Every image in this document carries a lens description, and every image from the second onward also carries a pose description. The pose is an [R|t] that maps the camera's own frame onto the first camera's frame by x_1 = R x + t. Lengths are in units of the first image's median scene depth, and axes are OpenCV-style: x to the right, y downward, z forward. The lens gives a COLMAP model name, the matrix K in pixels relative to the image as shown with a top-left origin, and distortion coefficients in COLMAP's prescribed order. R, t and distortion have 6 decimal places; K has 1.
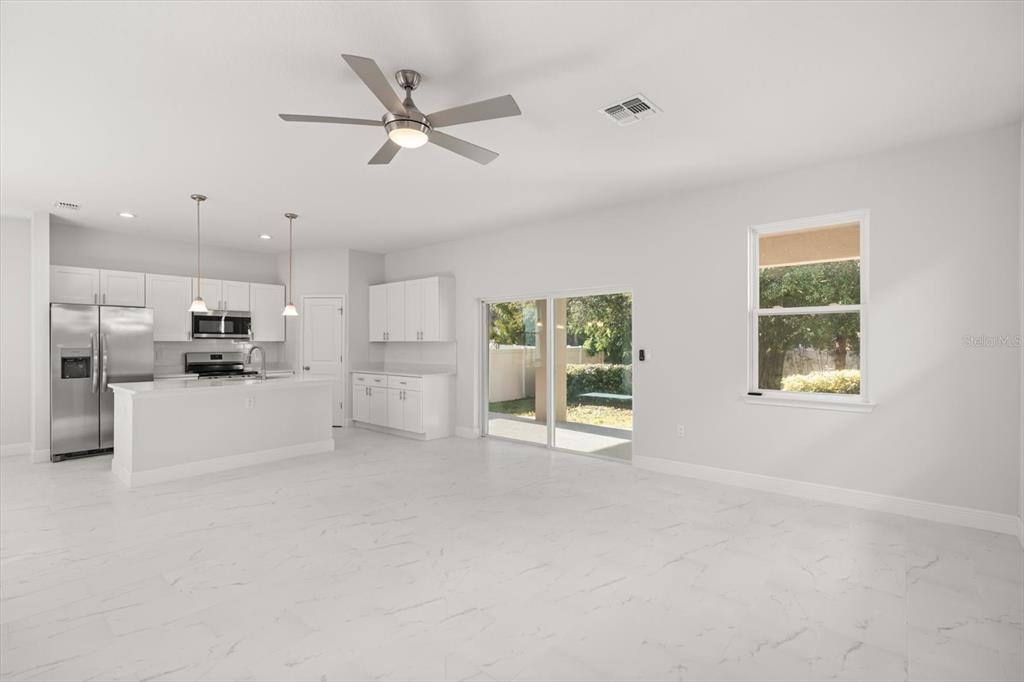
lens RADIAL K [[464.0, 0, 512.0], [0, 464.0, 343.7], [0, 0, 1]] dist [-0.000789, 0.000107]
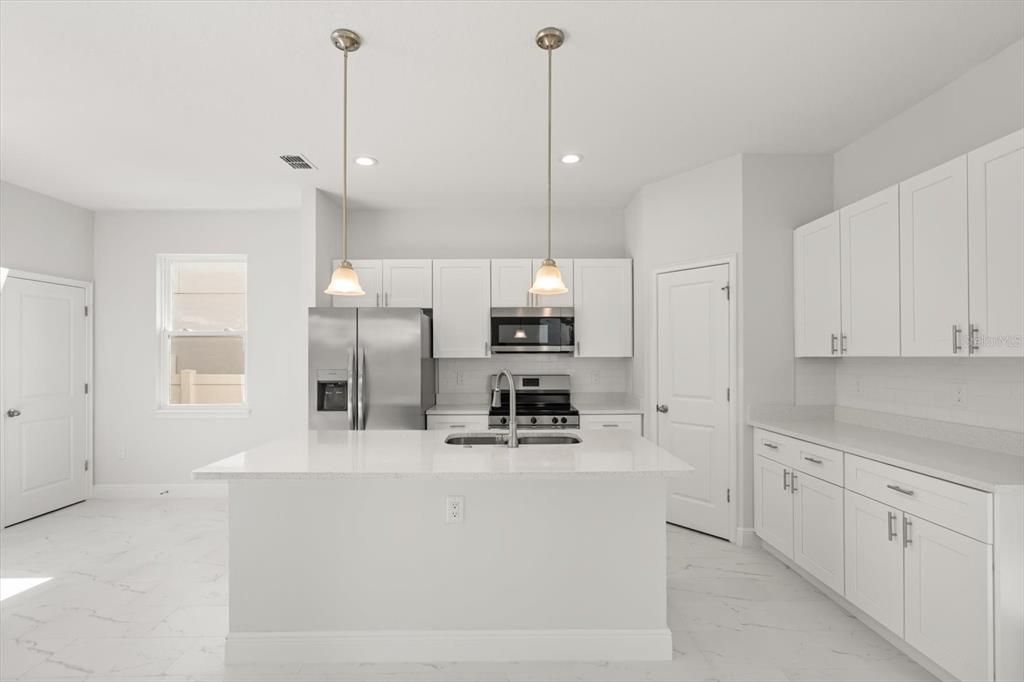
lens RADIAL K [[495.7, 0, 510.3], [0, 495.7, 352.4], [0, 0, 1]] dist [-0.000782, 0.000341]
pose [[0.651417, -0.008390, -0.758674, -0.146834], [0.002900, 0.999959, -0.008569, -0.006600], [0.758714, 0.003382, 0.651415, 0.562500]]
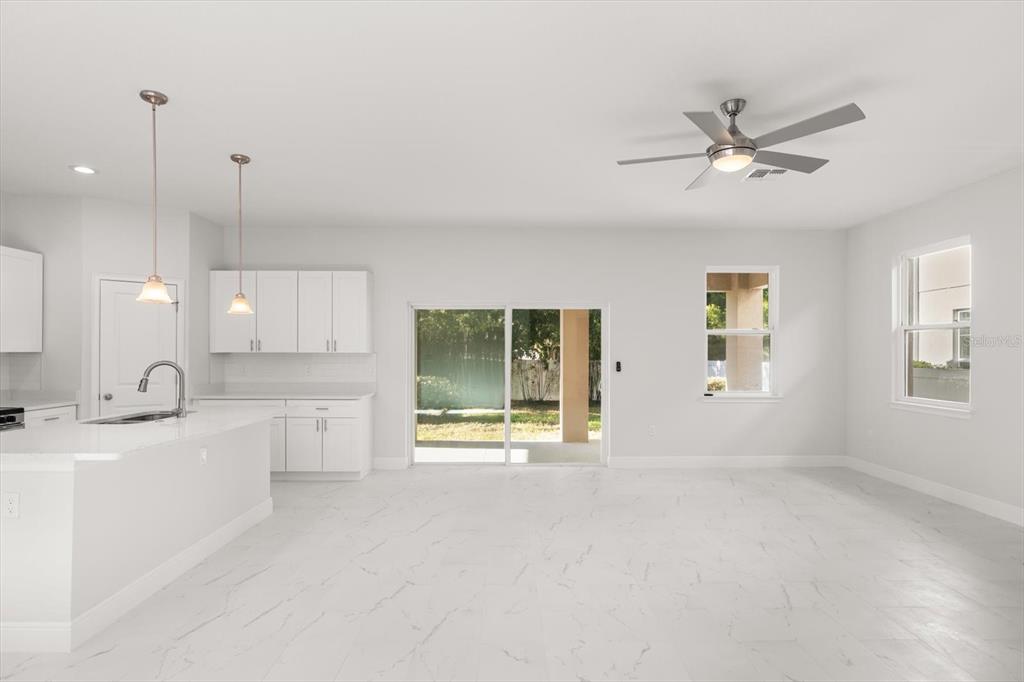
lens RADIAL K [[505.0, 0, 507.2], [0, 505.0, 350.9], [0, 0, 1]] dist [-0.001557, 0.000127]
pose [[0.760253, 0.003610, 0.649617, -0.520324], [-0.000966, 0.999990, -0.004426, -0.005105], [-0.649626, 0.002737, 0.760249, 0.182094]]
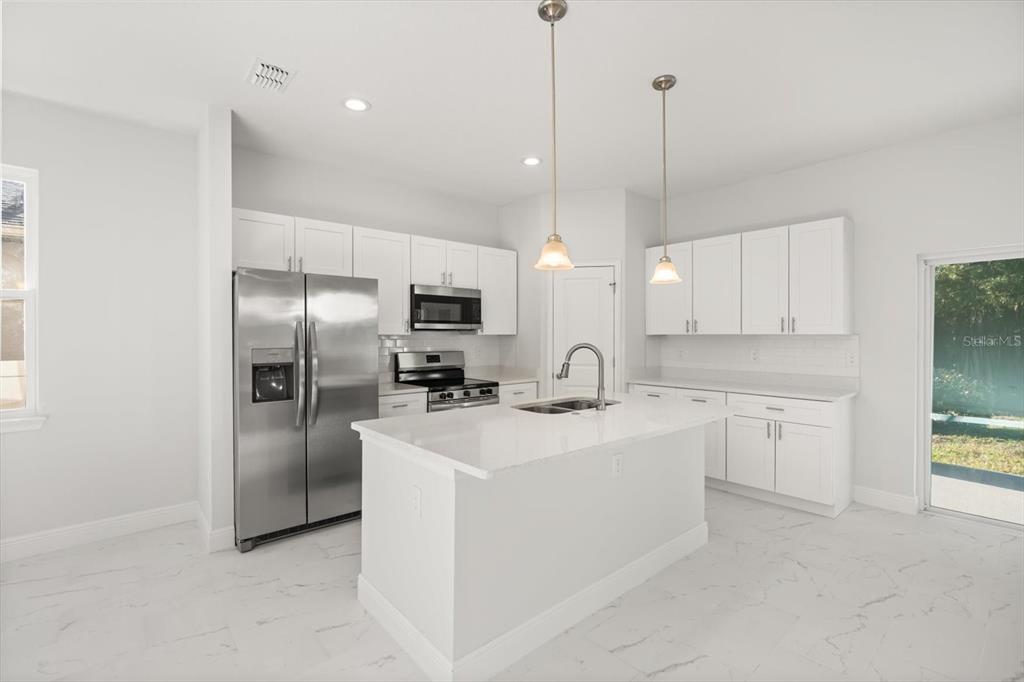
lens RADIAL K [[460.0, 0, 509.6], [0, 460.0, 338.2], [0, 0, 1]] dist [-0.005514, -0.000014]
pose [[0.988316, 0.000251, -0.152421, -0.453142], [0.000327, 0.999993, 0.003772, -0.003012], [0.152421, -0.003777, 0.988308, 0.390654]]
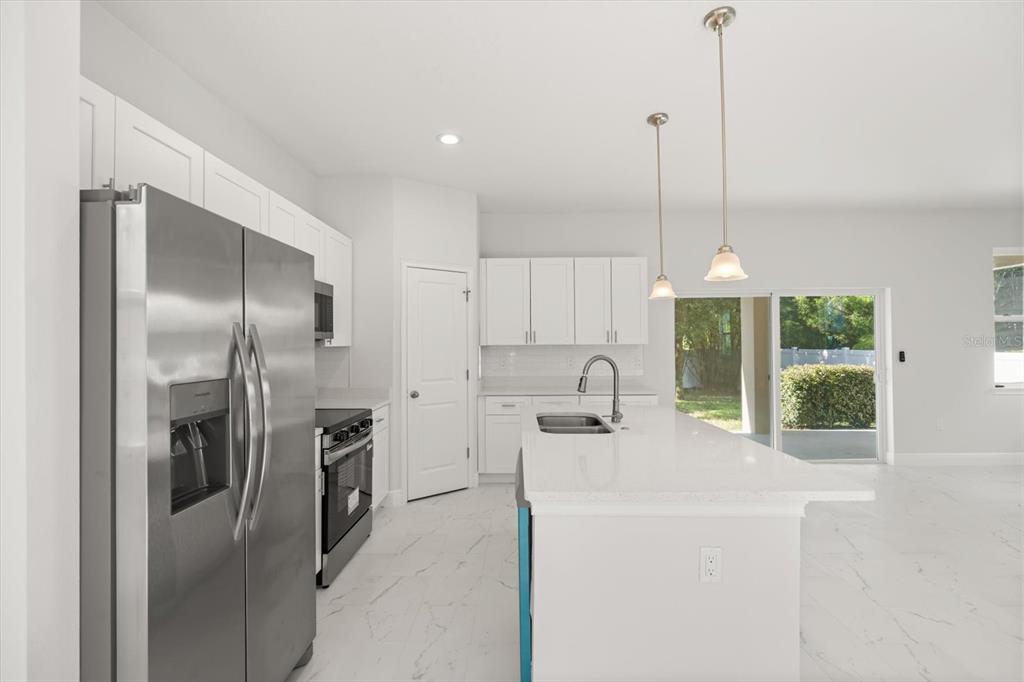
lens RADIAL K [[460.0, 0, 509.6], [0, 460.0, 338.2], [0, 0, 1]] dist [-0.005514, -0.000014]
pose [[0.776609, 0.002377, 0.629978, -0.768297], [0.007607, 0.999885, -0.013150, -0.006928], [-0.629937, 0.015005, 0.776501, 0.553324]]
